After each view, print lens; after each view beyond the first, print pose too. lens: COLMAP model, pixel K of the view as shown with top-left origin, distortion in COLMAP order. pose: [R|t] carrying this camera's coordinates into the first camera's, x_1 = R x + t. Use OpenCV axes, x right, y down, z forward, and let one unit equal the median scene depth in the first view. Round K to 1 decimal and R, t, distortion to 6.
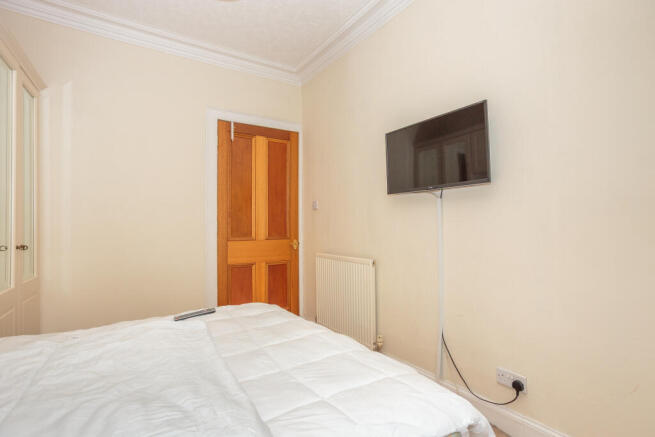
lens RADIAL K [[317.3, 0, 327.8], [0, 317.3, 220.1], [0, 0, 1]] dist [-0.022629, 0.006442]
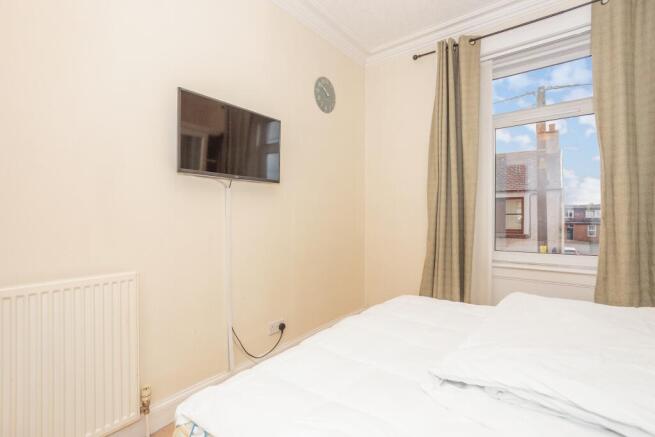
lens RADIAL K [[317.3, 0, 326.3], [0, 317.3, 219.0], [0, 0, 1]] dist [-0.022629, 0.006442]
pose [[-0.337258, 0.002315, 0.941410, -0.473455], [0.000231, 0.999997, -0.002376, 0.020061], [-0.941412, -0.000584, -0.337257, 0.735724]]
